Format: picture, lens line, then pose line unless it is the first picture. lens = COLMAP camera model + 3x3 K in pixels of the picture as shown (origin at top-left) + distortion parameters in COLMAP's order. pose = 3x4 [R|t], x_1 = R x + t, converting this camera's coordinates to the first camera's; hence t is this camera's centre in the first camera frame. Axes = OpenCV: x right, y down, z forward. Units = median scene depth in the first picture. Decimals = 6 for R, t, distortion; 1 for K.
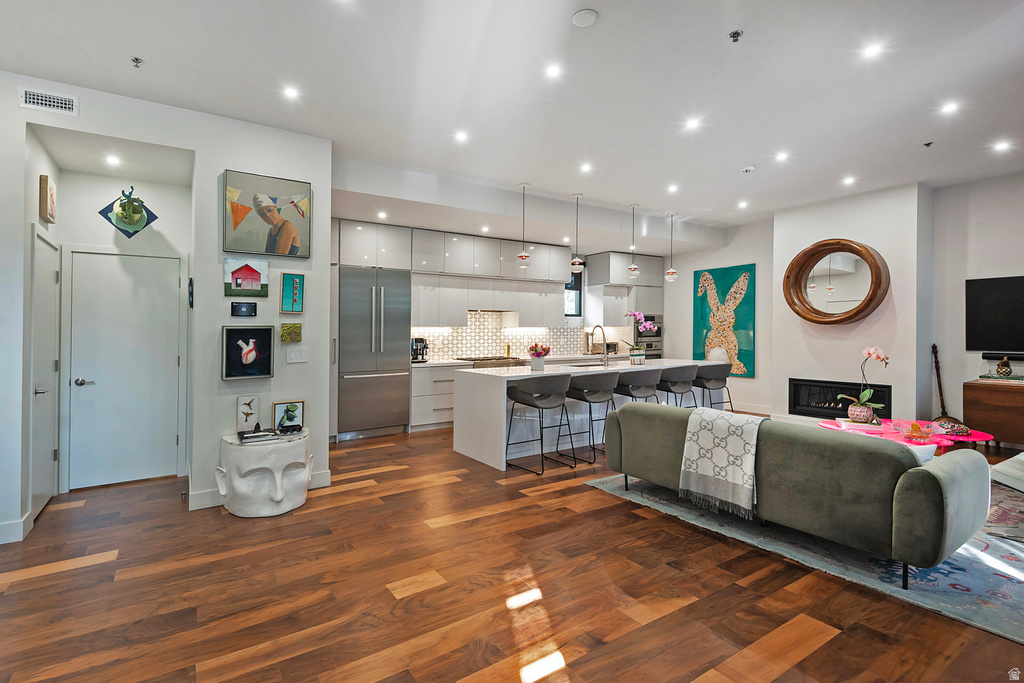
lens RADIAL K [[496.7, 0, 512.6], [0, 496.7, 338.6], [0, 0, 1]] dist [-0.004001, -0.001493]
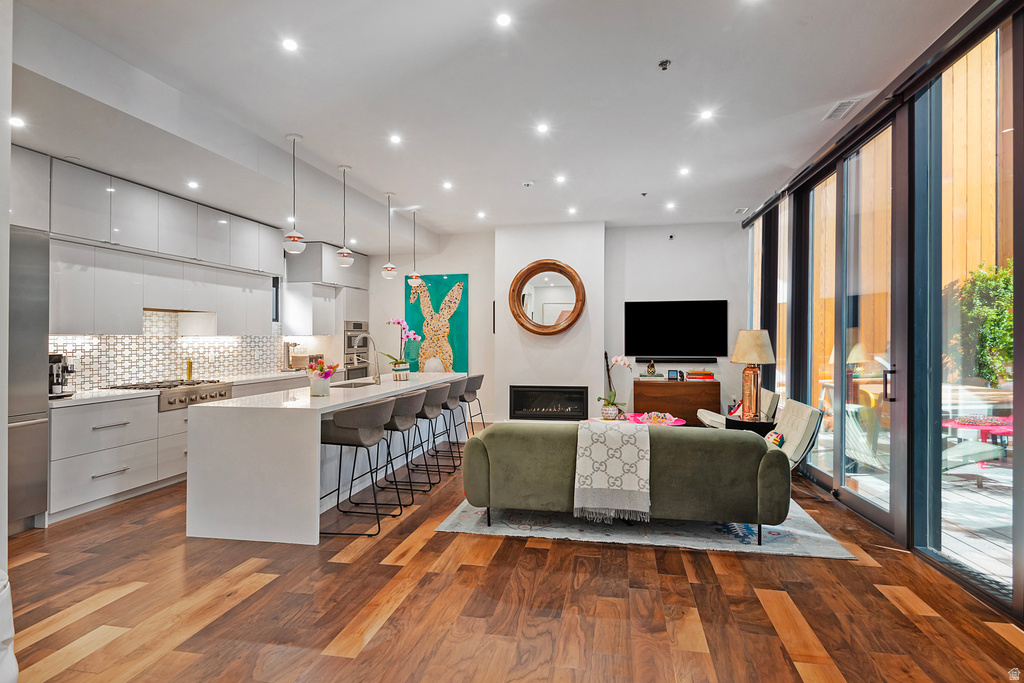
lens RADIAL K [[547.1, 0, 512.8], [0, 547.1, 340.6], [0, 0, 1]] dist [0.023059, -0.004182]
pose [[0.689975, -0.000996, 0.723832, -0.327982], [0.007974, 0.999949, -0.006225, -0.010656], [-0.723789, 0.010067, 0.689948, 0.223846]]
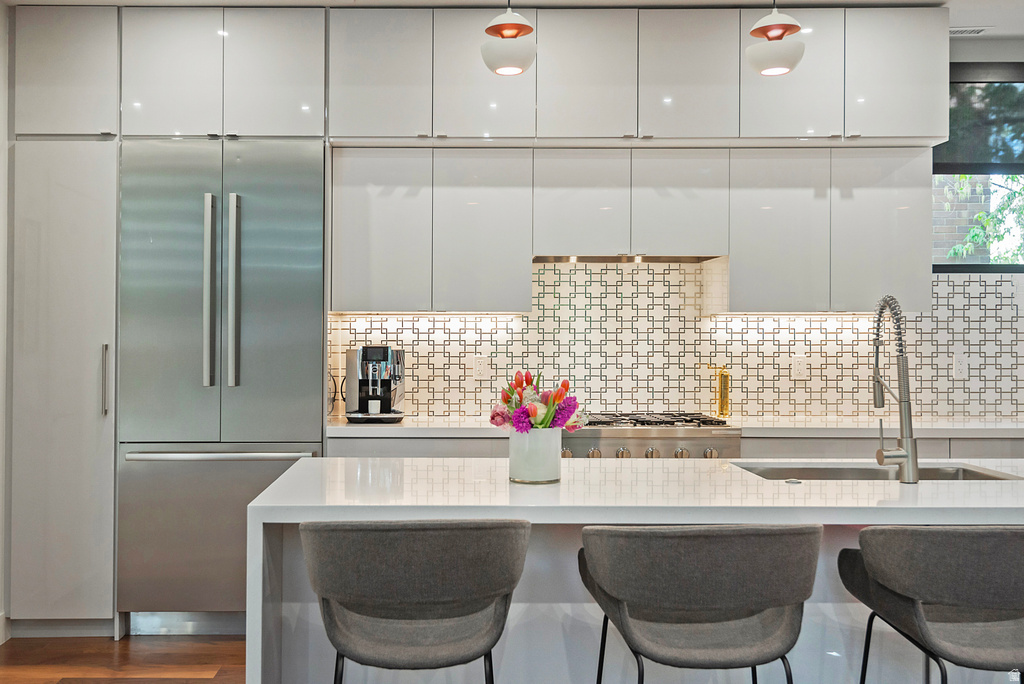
lens RADIAL K [[1091.2, 0, 510.1], [0, 1091.2, 340.3], [0, 0, 1]] dist [0.068168, 0.000000]
pose [[0.834690, 0.011257, -0.550605, 0.321324], [-0.012249, 0.999923, 0.001875, -0.009349], [0.550584, 0.005179, 0.834764, 0.521454]]
